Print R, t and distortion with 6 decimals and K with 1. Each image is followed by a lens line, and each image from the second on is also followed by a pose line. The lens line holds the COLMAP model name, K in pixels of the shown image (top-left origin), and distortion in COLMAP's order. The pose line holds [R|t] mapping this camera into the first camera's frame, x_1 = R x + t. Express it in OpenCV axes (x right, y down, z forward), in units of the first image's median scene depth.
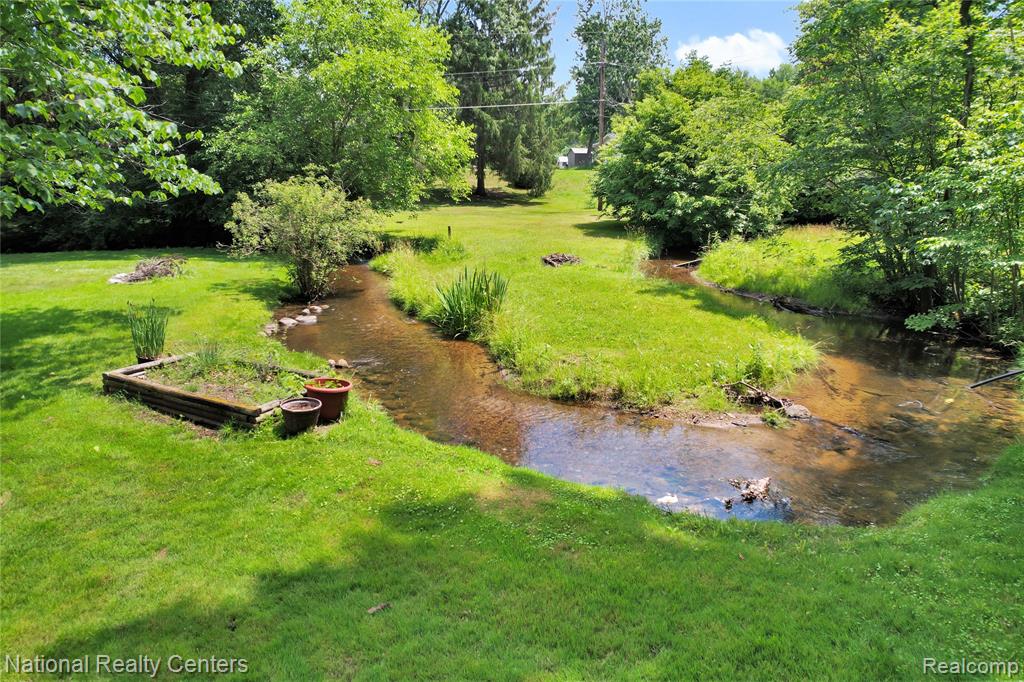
lens RADIAL K [[661.9, 0, 505.6], [0, 661.9, 332.1], [0, 0, 1]] dist [-0.060229, 0.054575]
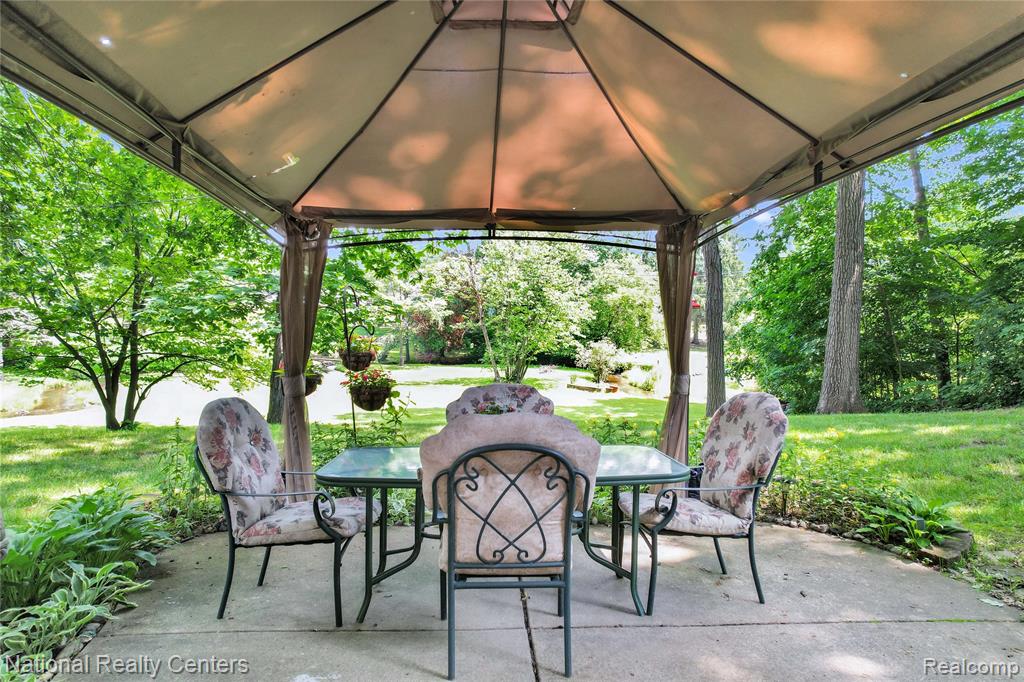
lens RADIAL K [[652.6, 0, 522.4], [0, 652.6, 332.1], [0, 0, 1]] dist [-0.081122, 0.085250]
pose [[0.937859, 0.019725, -0.346456, 0.394981], [-0.091773, 0.976935, -0.192811, 0.345407], [0.334662, 0.212625, 0.918037, -1.934800]]
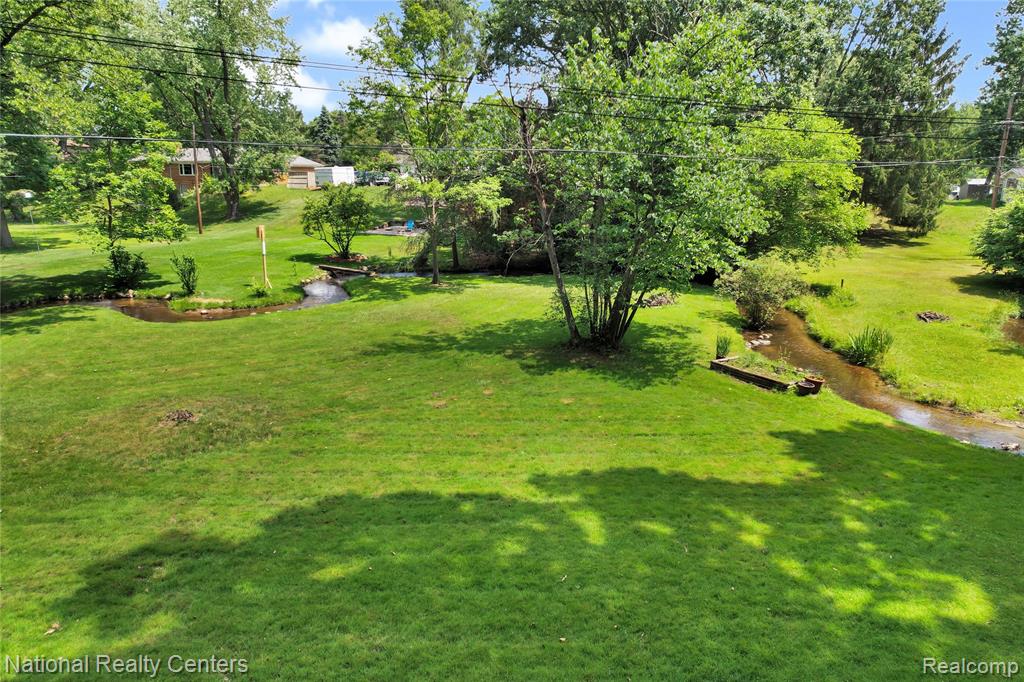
lens RADIAL K [[652.6, 0, 522.4], [0, 652.6, 332.1], [0, 0, 1]] dist [-0.081122, 0.085250]
pose [[0.878675, 0.116034, -0.463106, -0.064606], [-0.117796, 0.992717, 0.025231, -0.012256], [0.462661, 0.032382, 0.885944, -0.800759]]
